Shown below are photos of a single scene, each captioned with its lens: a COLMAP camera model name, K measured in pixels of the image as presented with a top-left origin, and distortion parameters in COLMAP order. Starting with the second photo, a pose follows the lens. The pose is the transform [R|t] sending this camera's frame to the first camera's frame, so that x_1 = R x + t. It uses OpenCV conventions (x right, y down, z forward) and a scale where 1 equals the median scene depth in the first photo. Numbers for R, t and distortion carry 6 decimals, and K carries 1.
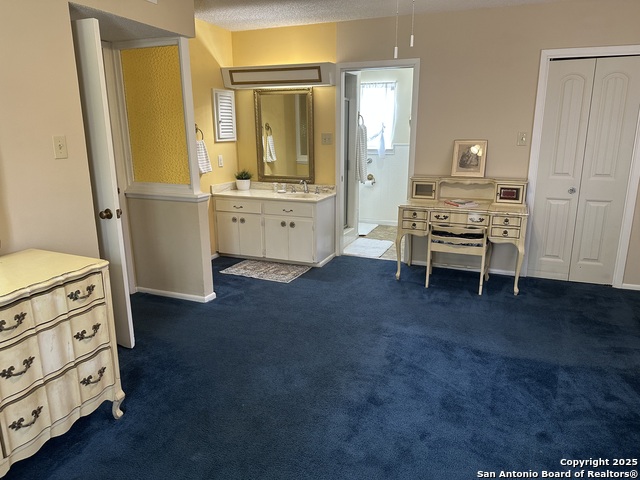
lens RADIAL K [[446.5, 0, 320.0], [0, 446.5, 240.0], [0, 0, 1]] dist [0.049414, -0.068351]
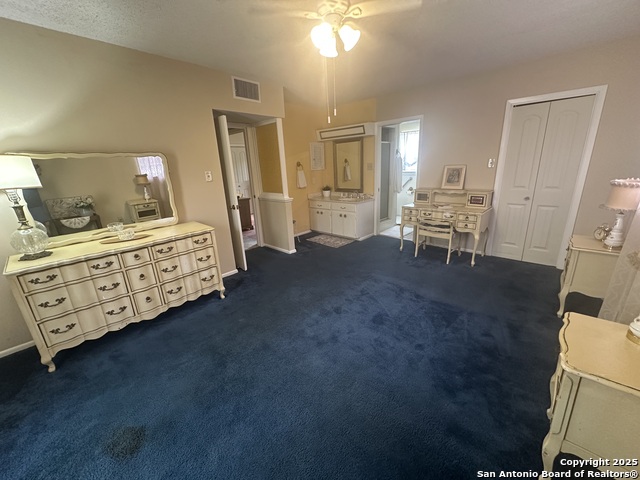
lens RADIAL K [[254.6, 0, 320.0], [0, 254.6, 240.0], [0, 0, 1]] dist [-0.007879, 0.001927]
pose [[0.932896, 0.066036, -0.354039, 0.236024], [-0.046103, 0.996855, 0.064451, 0.000555], [0.357182, -0.043804, 0.933007, 0.004541]]
